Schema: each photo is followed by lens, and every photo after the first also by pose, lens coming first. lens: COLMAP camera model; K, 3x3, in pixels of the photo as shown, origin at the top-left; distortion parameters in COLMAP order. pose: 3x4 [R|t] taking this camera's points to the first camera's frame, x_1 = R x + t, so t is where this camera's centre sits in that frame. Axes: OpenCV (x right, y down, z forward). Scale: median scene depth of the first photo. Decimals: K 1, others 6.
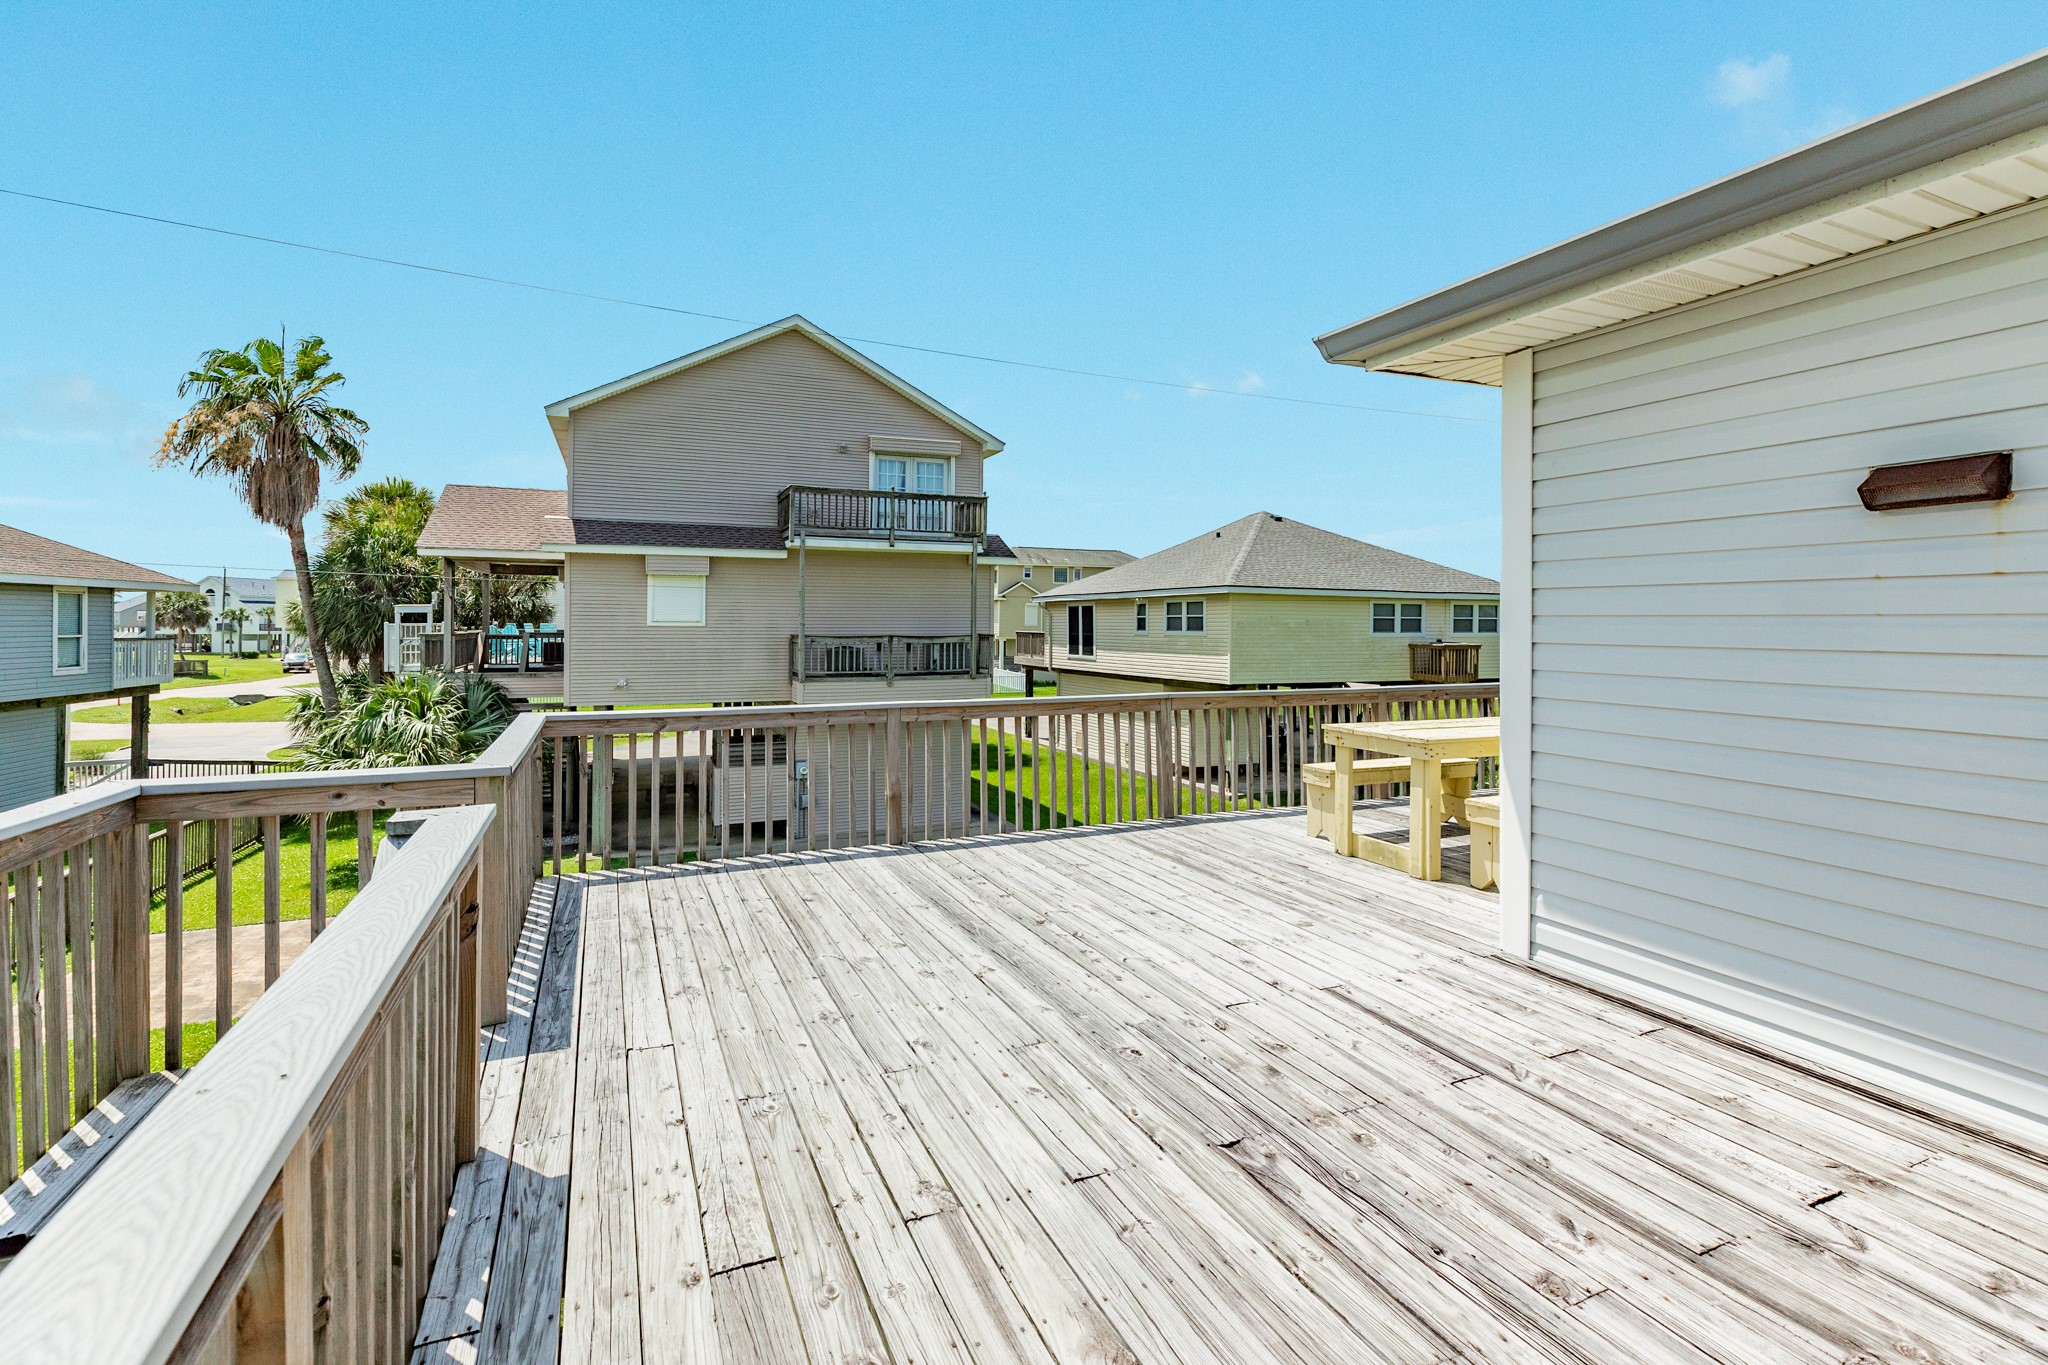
lens RADIAL K [[942.4, 0, 1015.0], [0, 942.4, 601.6], [0, 0, 1]] dist [0.000066, -0.000023]
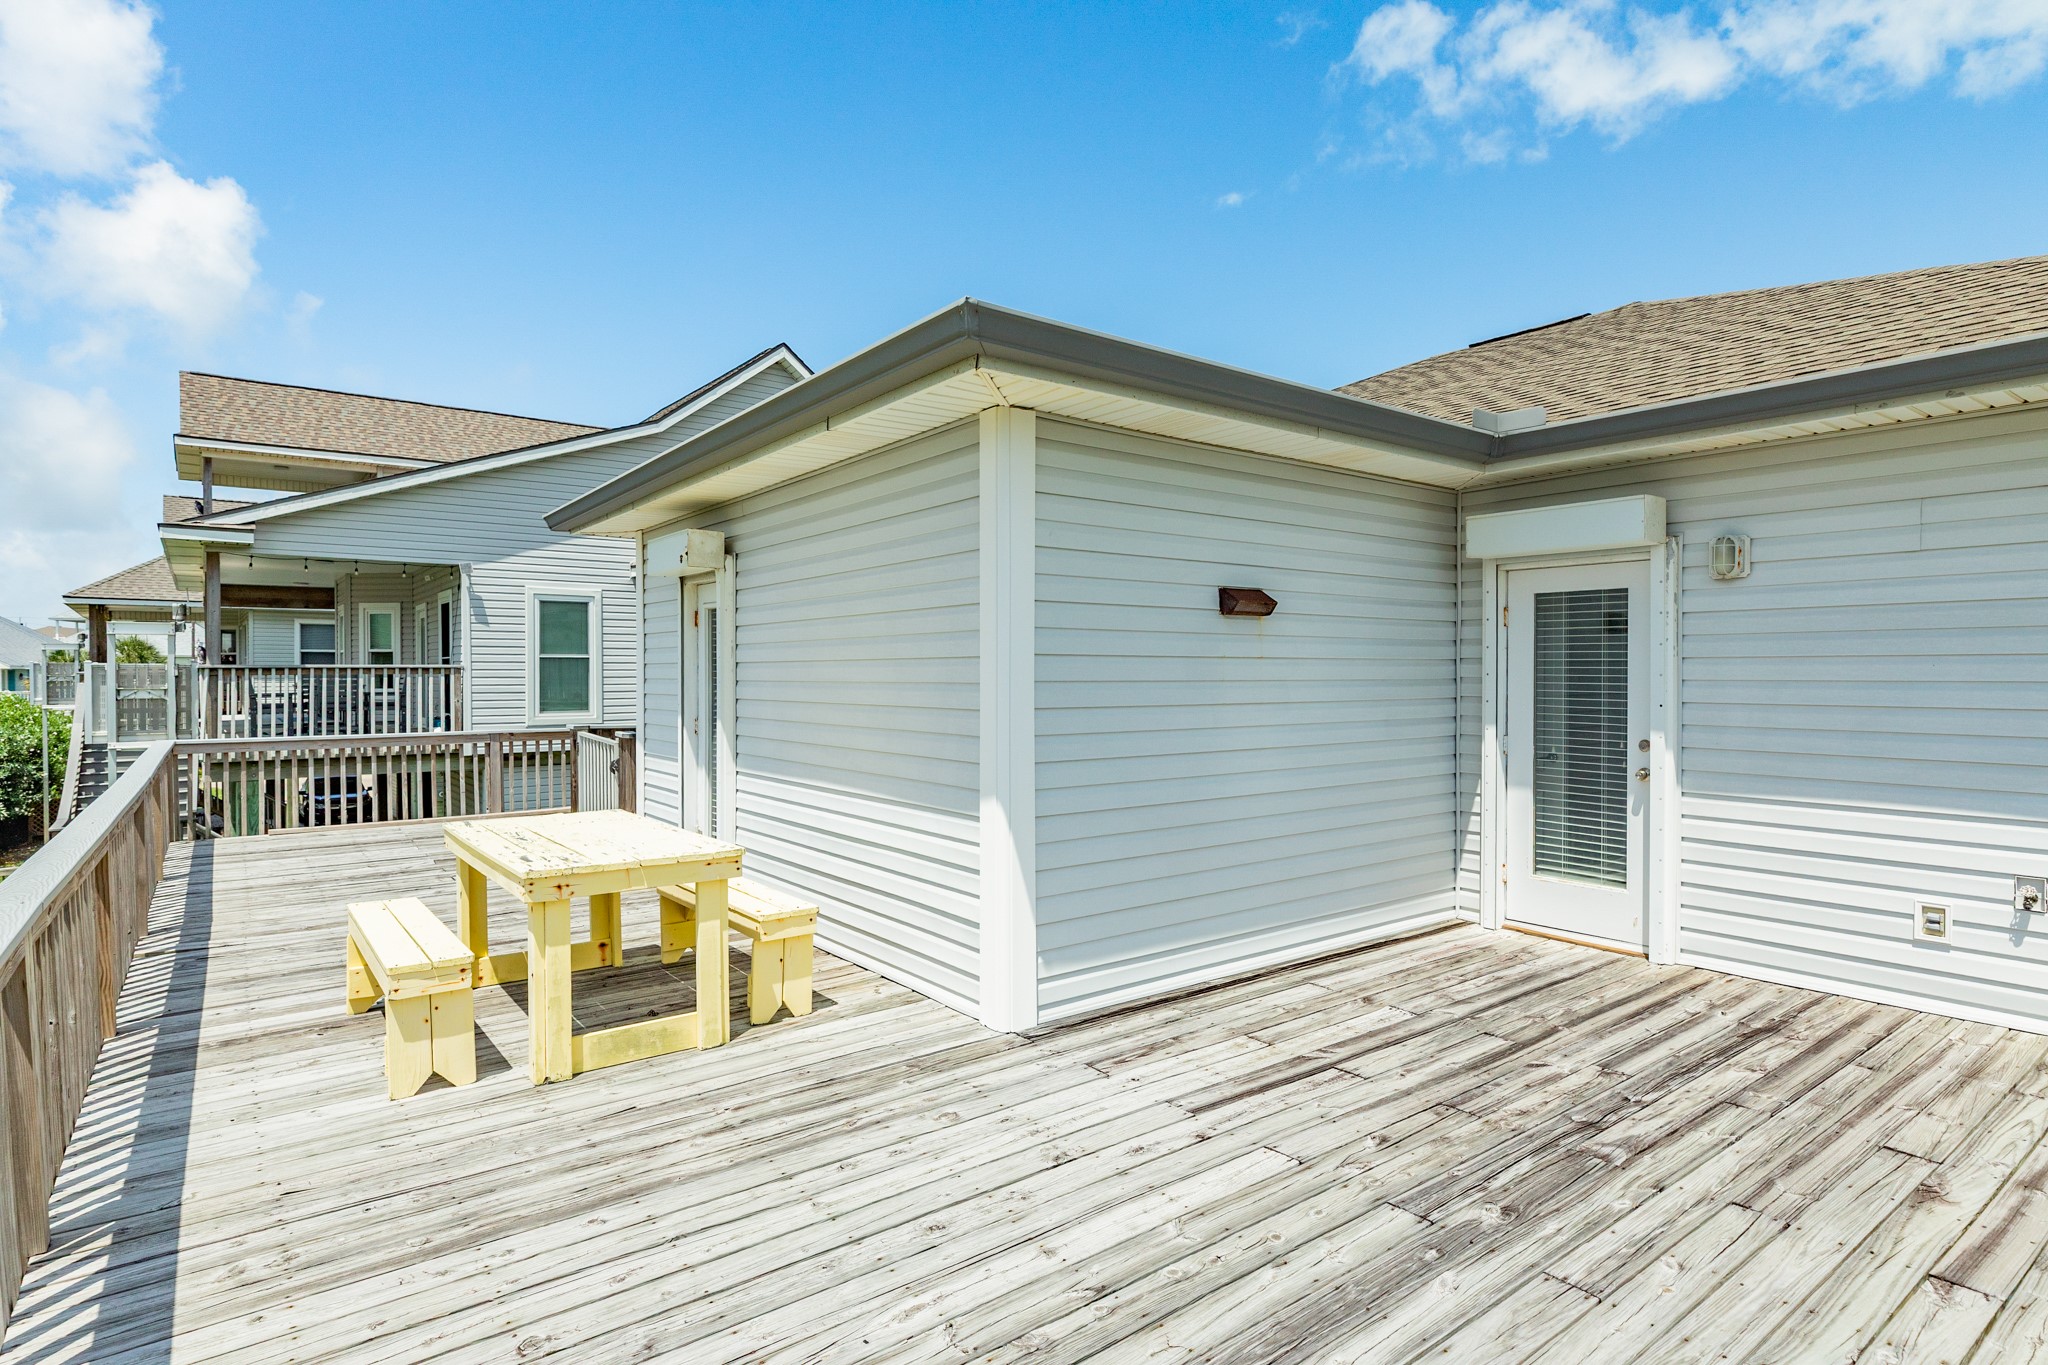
lens RADIAL K [[1061.2, 0, 1021.4], [0, 1061.2, 684.7], [0, 0, 1]] dist [-0.000943, -0.000093]
pose [[-0.229879, -0.015742, 0.973092, -0.710360], [-0.022311, 0.999692, 0.010902, 0.008848], [-0.972963, -0.019205, -0.230160, 1.688264]]
